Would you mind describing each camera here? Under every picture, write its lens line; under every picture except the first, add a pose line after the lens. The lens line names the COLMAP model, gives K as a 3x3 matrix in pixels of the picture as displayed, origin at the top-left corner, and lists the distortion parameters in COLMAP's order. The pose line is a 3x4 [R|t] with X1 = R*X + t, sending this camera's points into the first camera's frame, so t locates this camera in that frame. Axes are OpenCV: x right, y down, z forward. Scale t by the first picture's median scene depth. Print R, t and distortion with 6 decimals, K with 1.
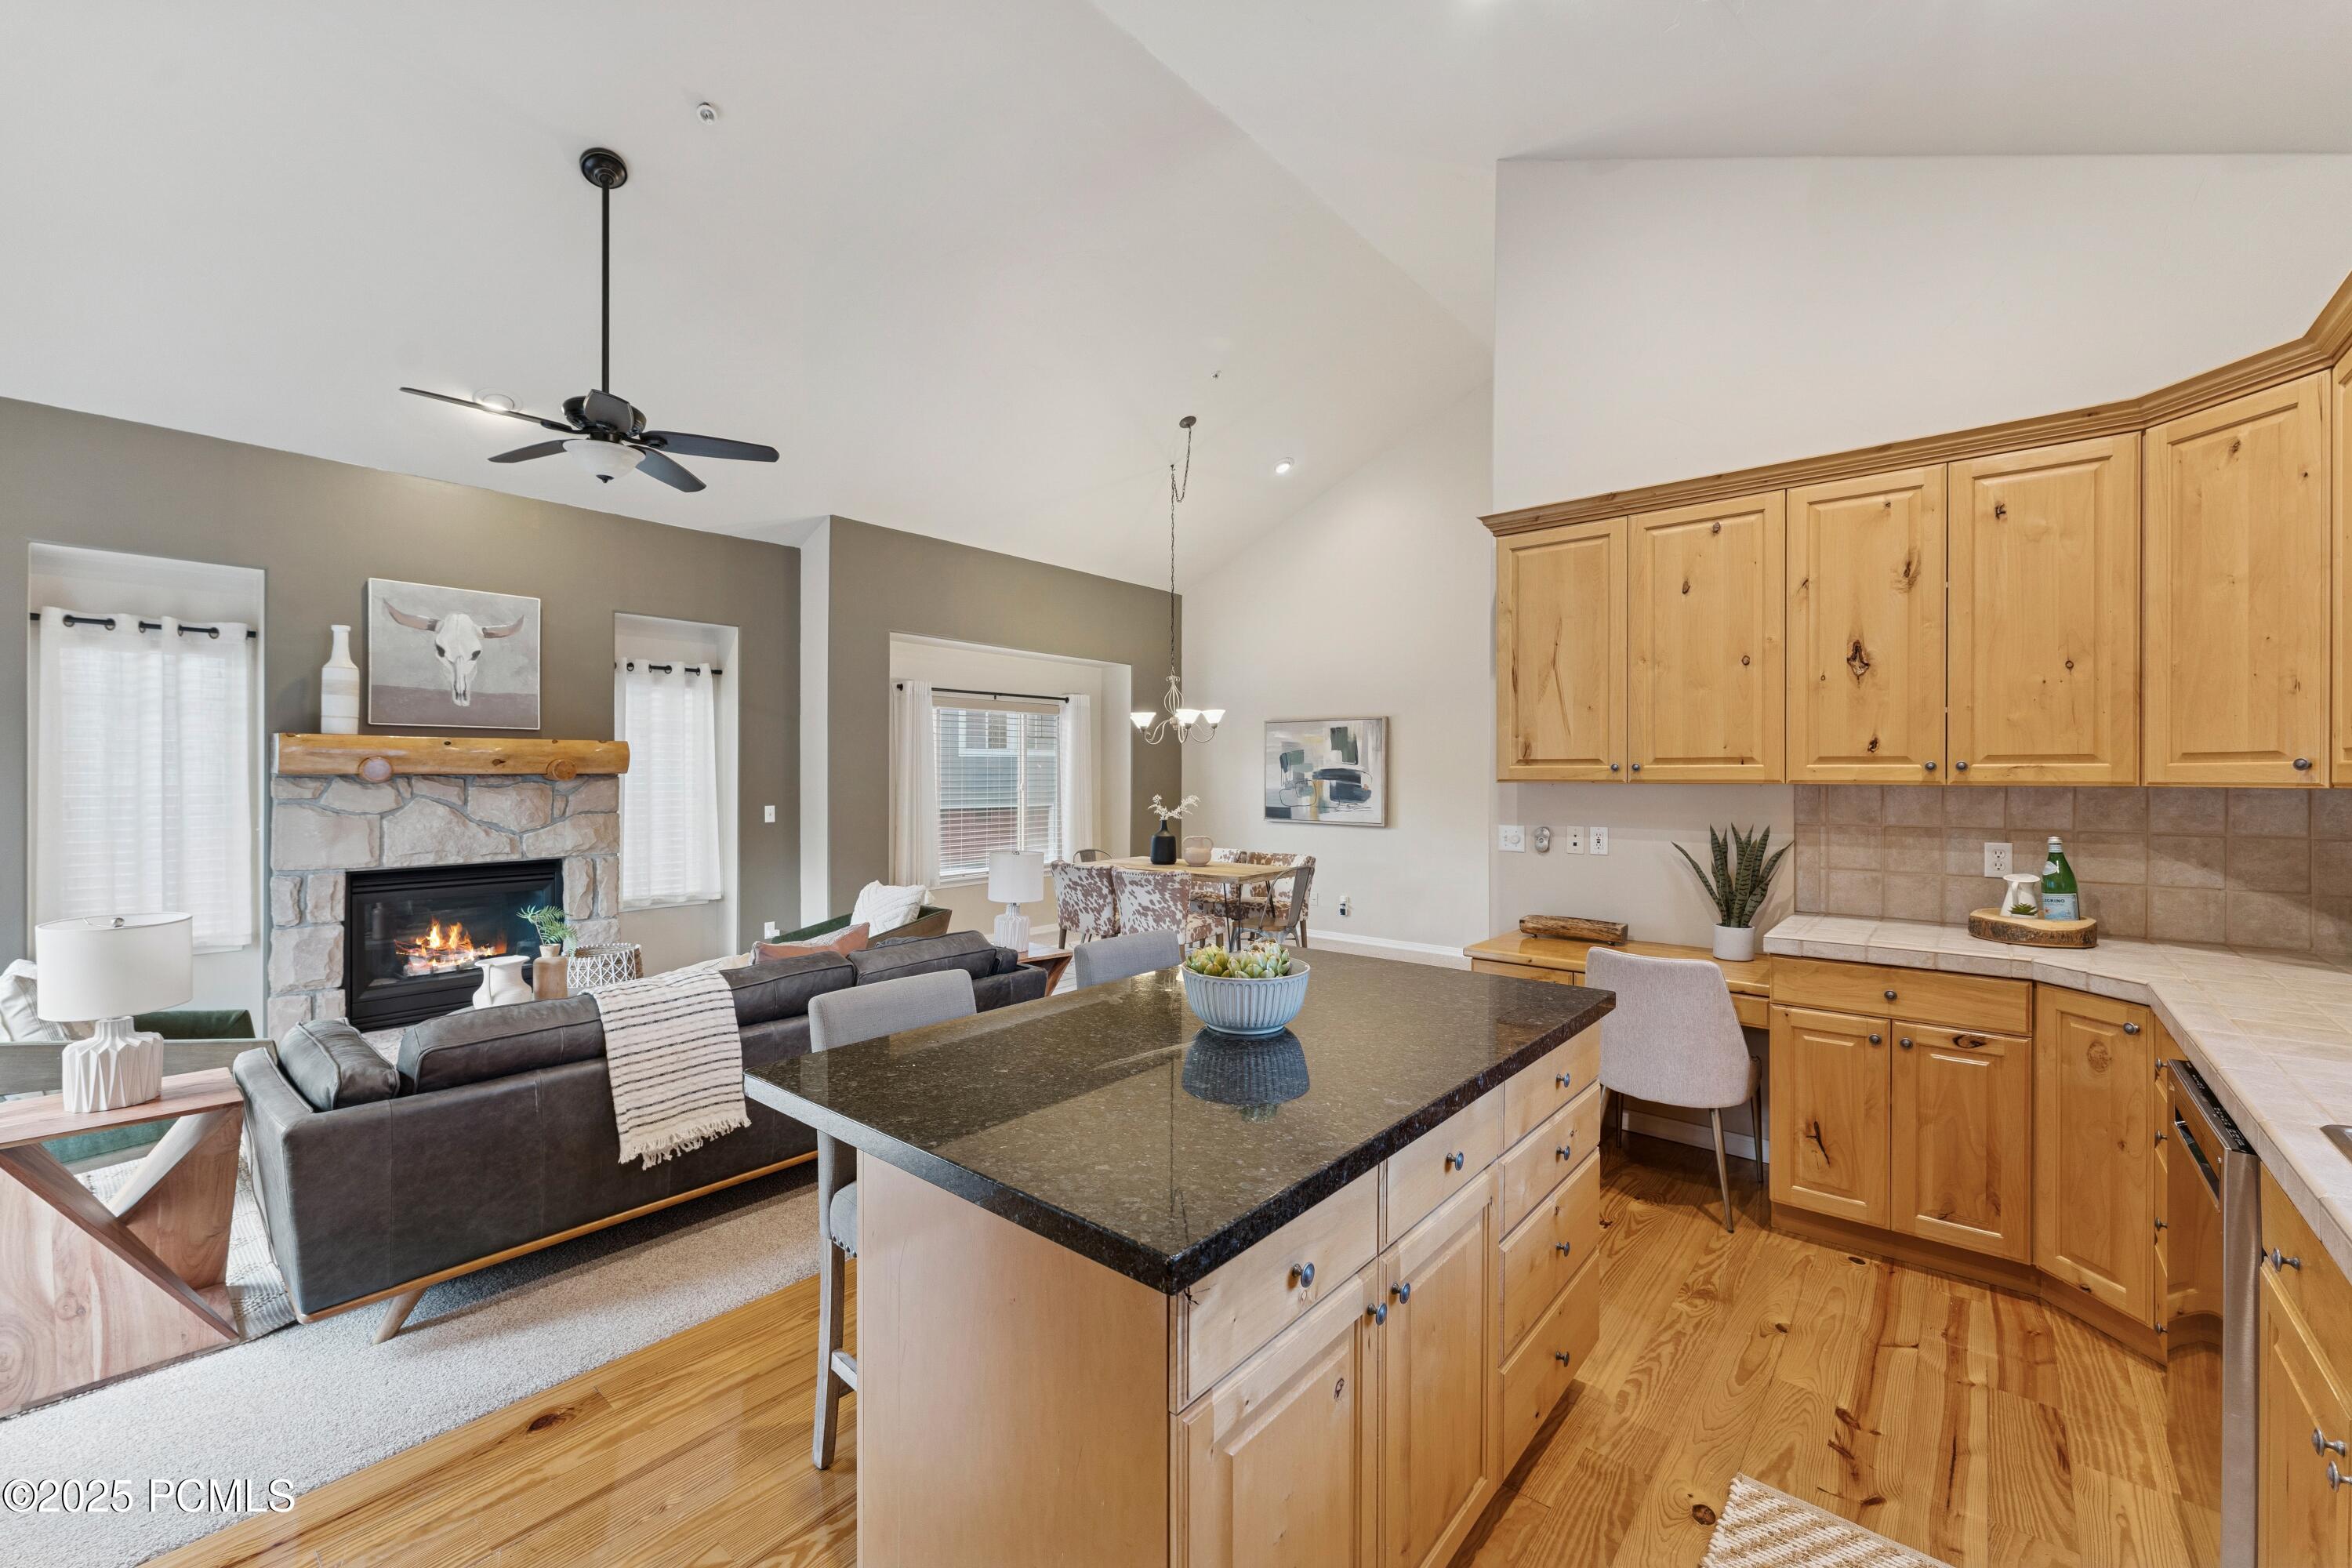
lens RADIAL K [[942.1, 0, 1172.0], [0, 942.1, 780.6], [0, 0, 1]] dist [-0.002659, -0.000096]
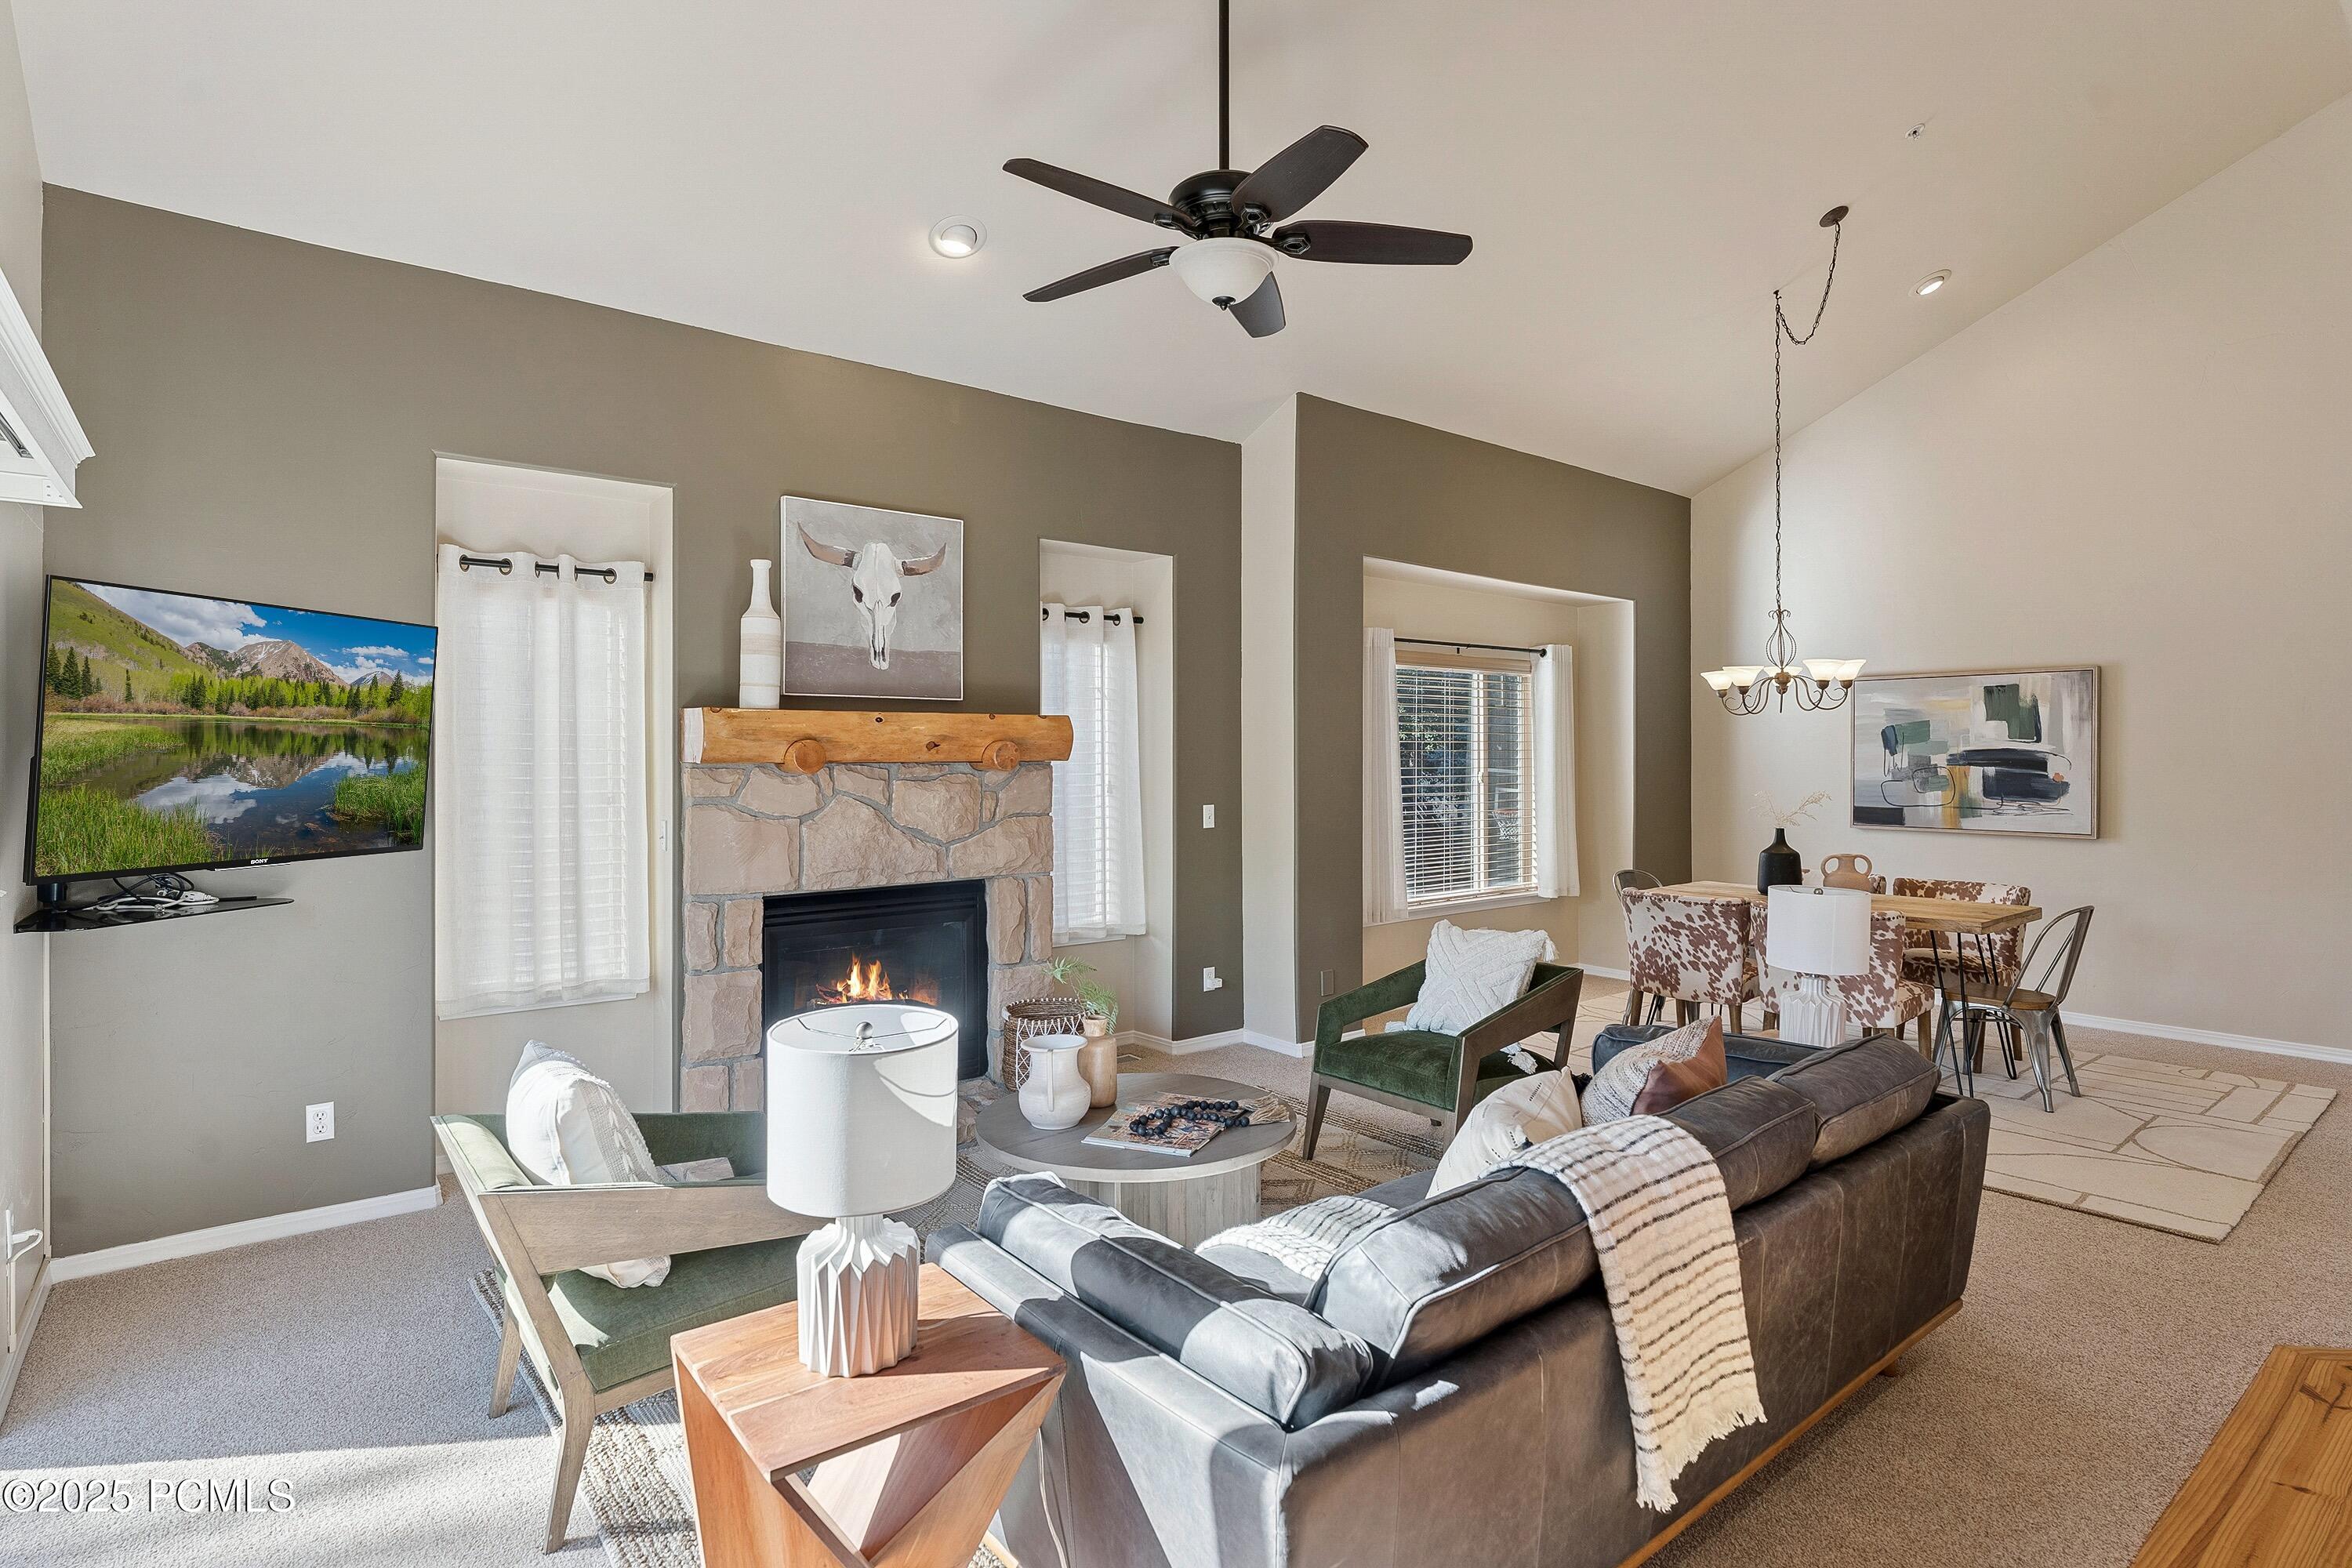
lens RADIAL K [[1162.9, 0, 1152.8], [0, 1162.9, 762.8], [0, 0, 1]] dist [-0.005548, 0.000869]
pose [[0.980075, -0.003507, -0.198598, -0.346019], [0.002864, 0.999990, -0.003523, -0.002781], [0.198608, 0.002884, 0.980075, 0.149295]]
